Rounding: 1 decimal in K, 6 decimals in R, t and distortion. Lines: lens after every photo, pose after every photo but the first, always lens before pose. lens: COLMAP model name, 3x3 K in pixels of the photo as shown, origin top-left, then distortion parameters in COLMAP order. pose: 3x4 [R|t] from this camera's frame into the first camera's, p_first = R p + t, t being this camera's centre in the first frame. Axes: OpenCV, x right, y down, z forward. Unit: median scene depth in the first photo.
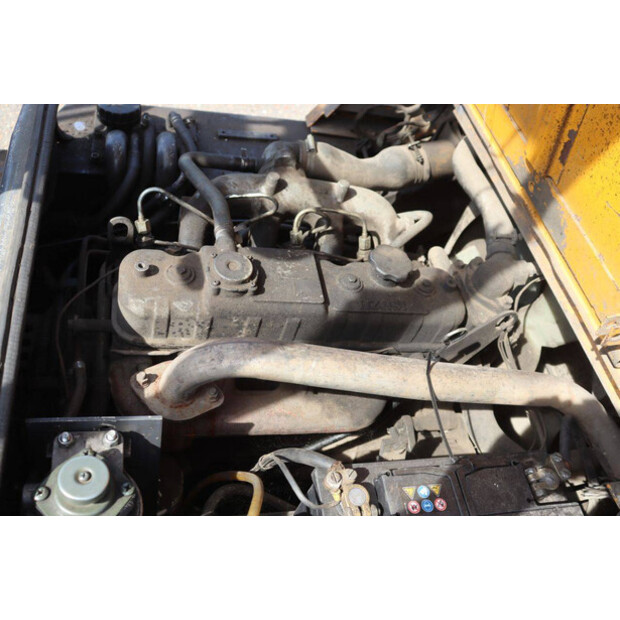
lens RADIAL K [[576.7, 0, 310.0], [0, 576.7, 310.0], [0, 0, 1]] dist [-0.203189, 0.196219]
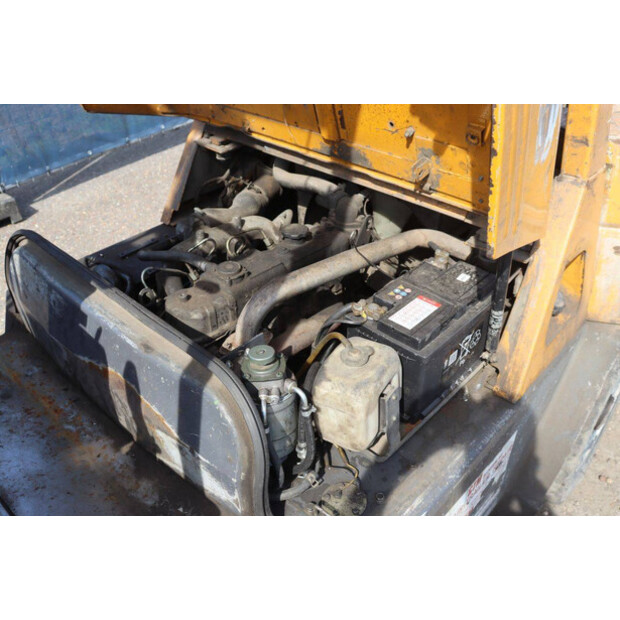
lens RADIAL K [[576.7, 0, 310.0], [0, 576.7, 310.0], [0, 0, 1]] dist [-0.203189, 0.196219]
pose [[0.770886, -0.537415, 0.341936, -0.542130], [0.595475, 0.798614, -0.087316, 0.283872], [-0.226150, 0.270925, 0.935658, -0.529358]]
